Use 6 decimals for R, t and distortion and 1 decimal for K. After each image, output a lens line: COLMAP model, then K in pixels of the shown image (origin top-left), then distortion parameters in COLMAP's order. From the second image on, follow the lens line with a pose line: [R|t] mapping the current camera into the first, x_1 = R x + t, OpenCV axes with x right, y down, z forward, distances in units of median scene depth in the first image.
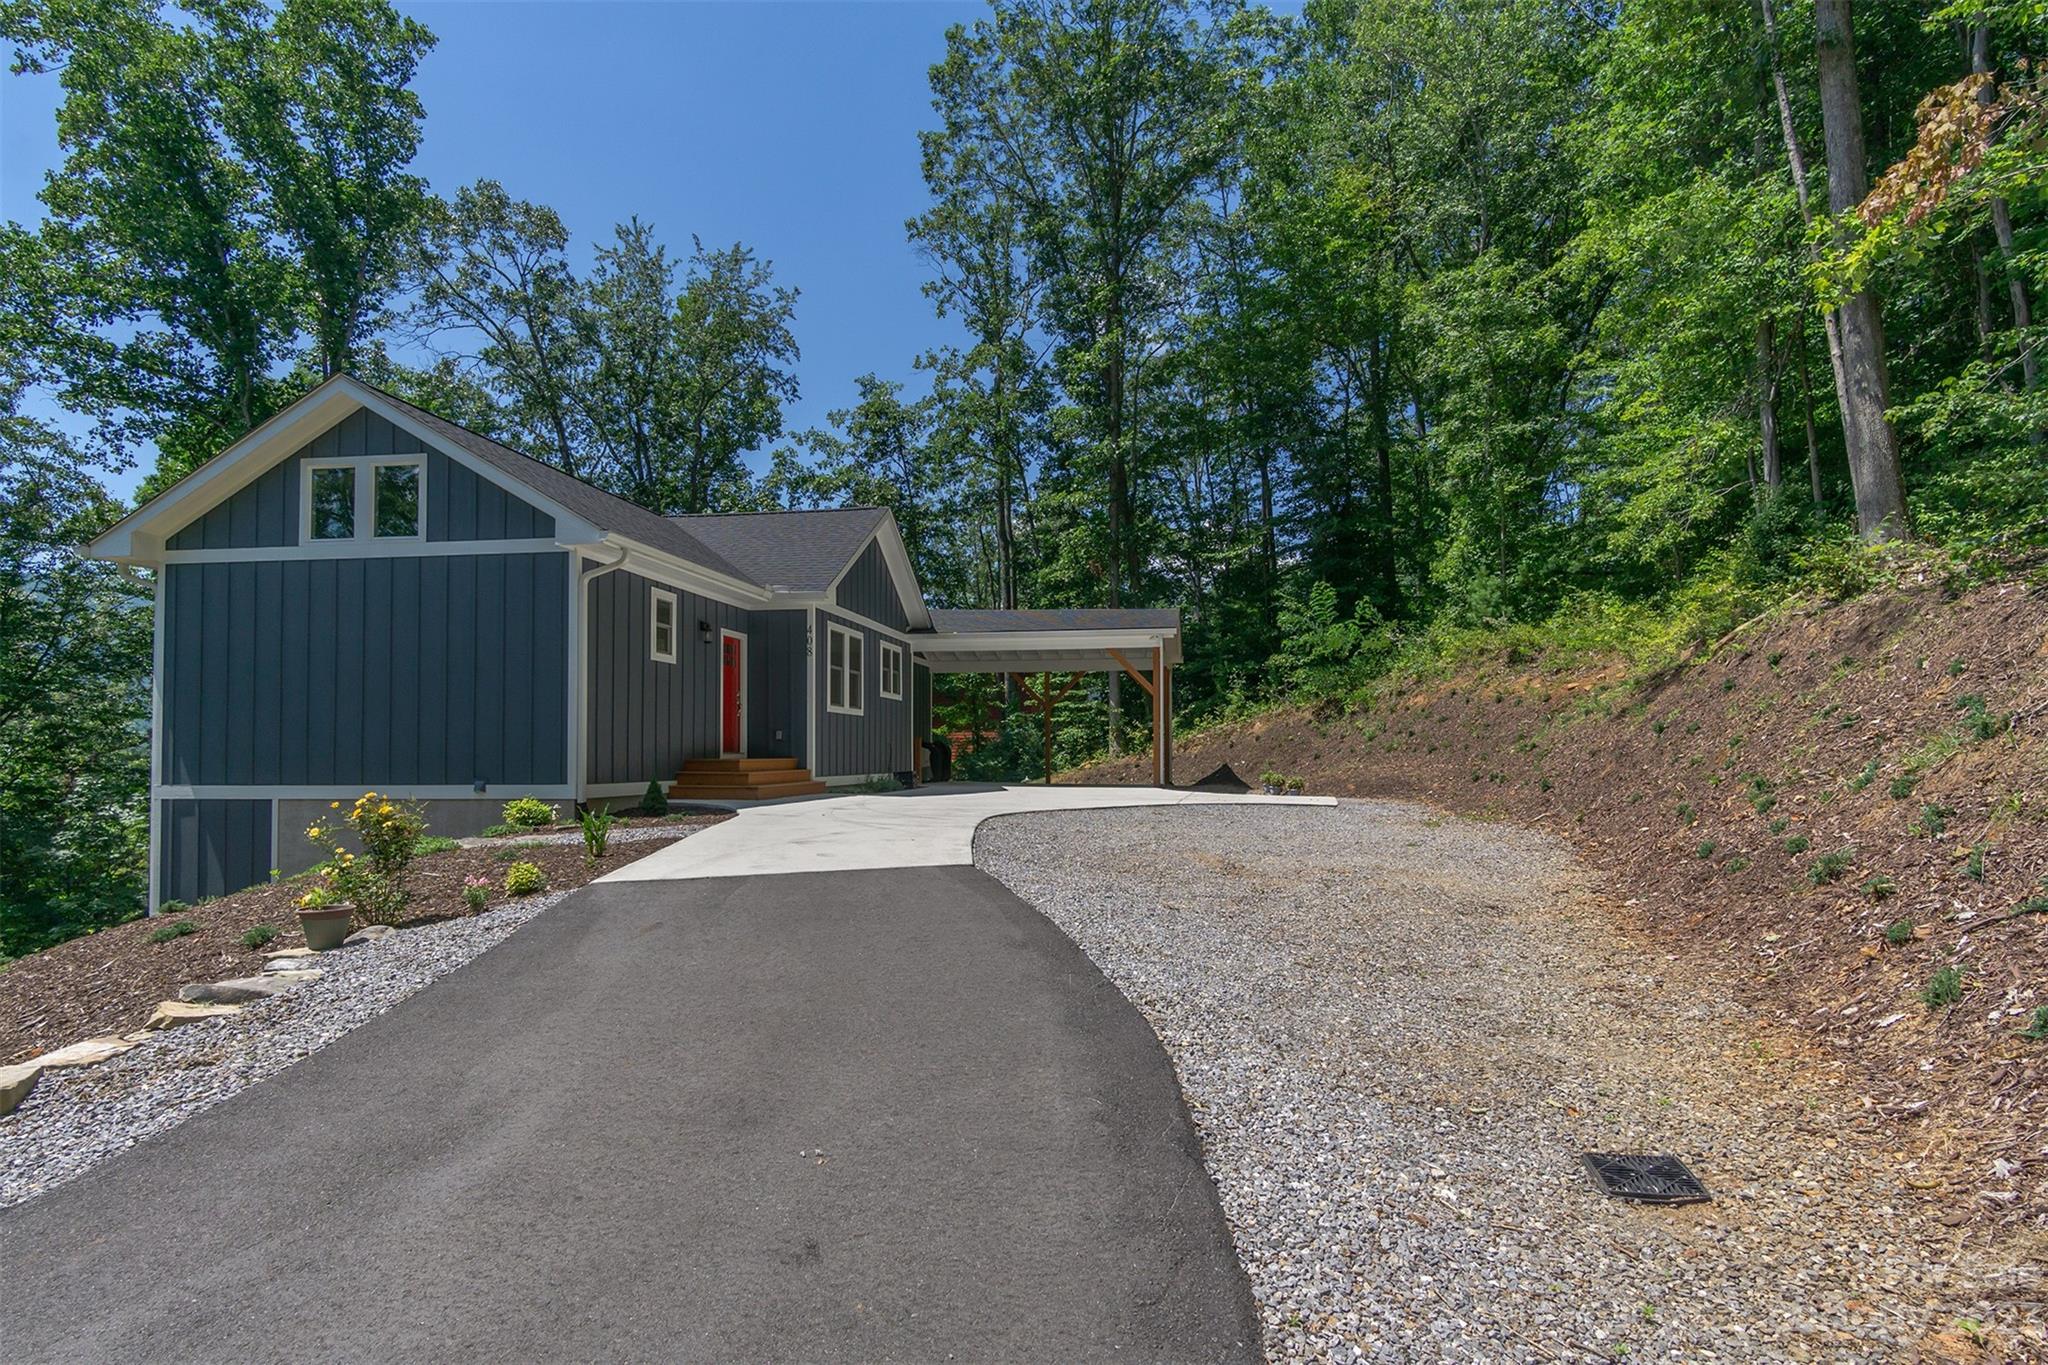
lens RADIAL K [[1094.8, 0, 1035.6], [0, 1094.8, 717.2], [0, 0, 1]] dist [0.026952, -0.000308]
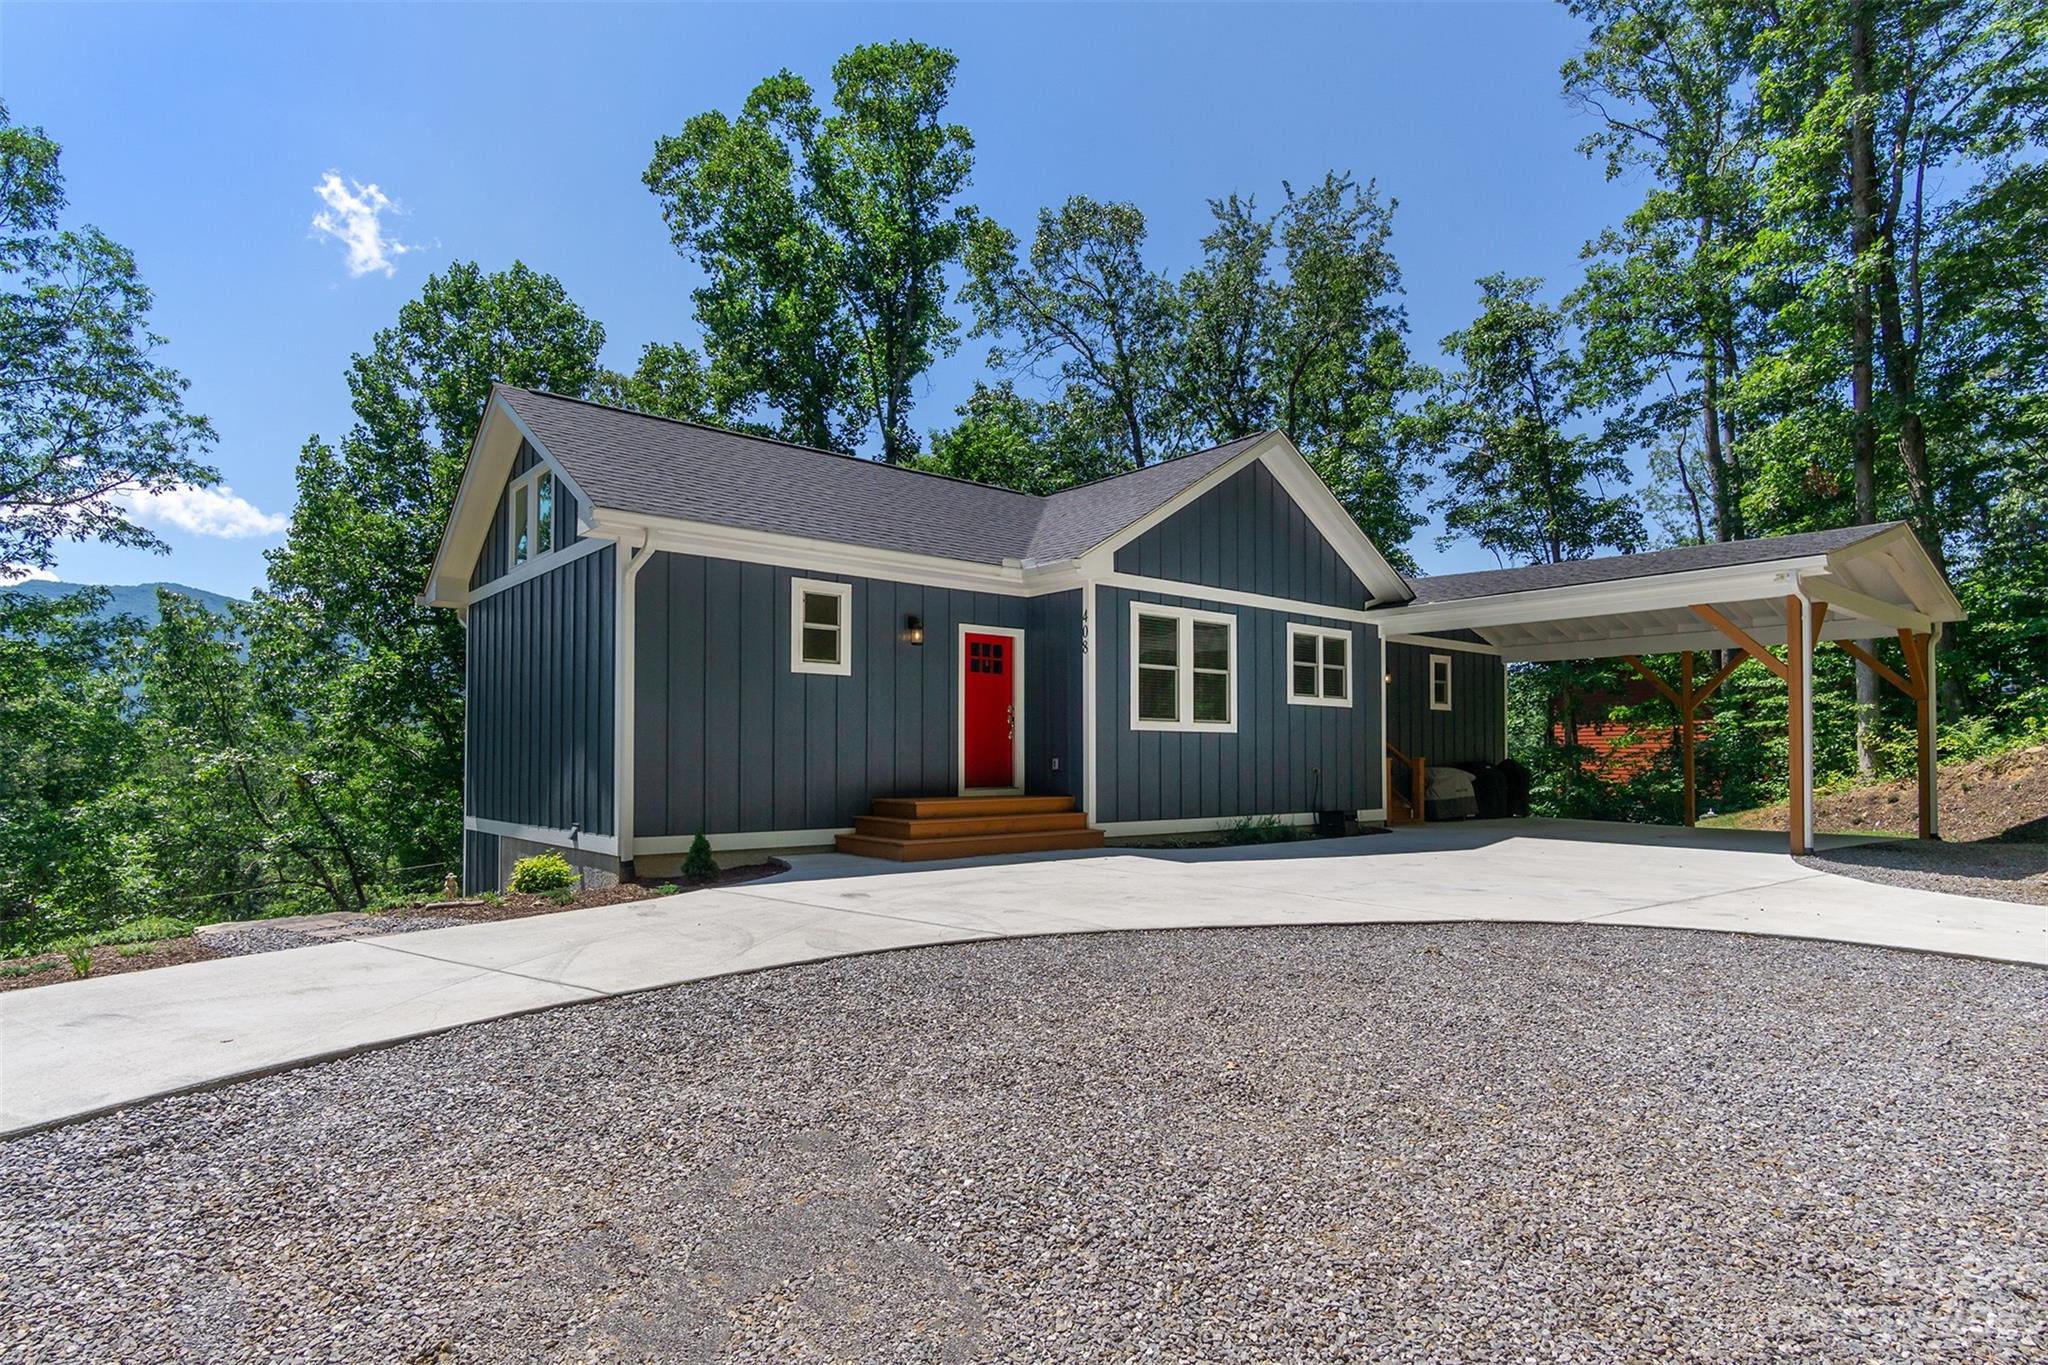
lens RADIAL K [[1083.2, 0, 1027.1], [0, 1083.2, 741.5], [0, 0, 1]] dist [0.001641, 0.001232]
pose [[0.751723, -0.006252, -0.659450, 0.149764], [0.020298, 0.999701, 0.013660, -0.005738], [0.659167, -0.023654, 0.751624, 0.290596]]
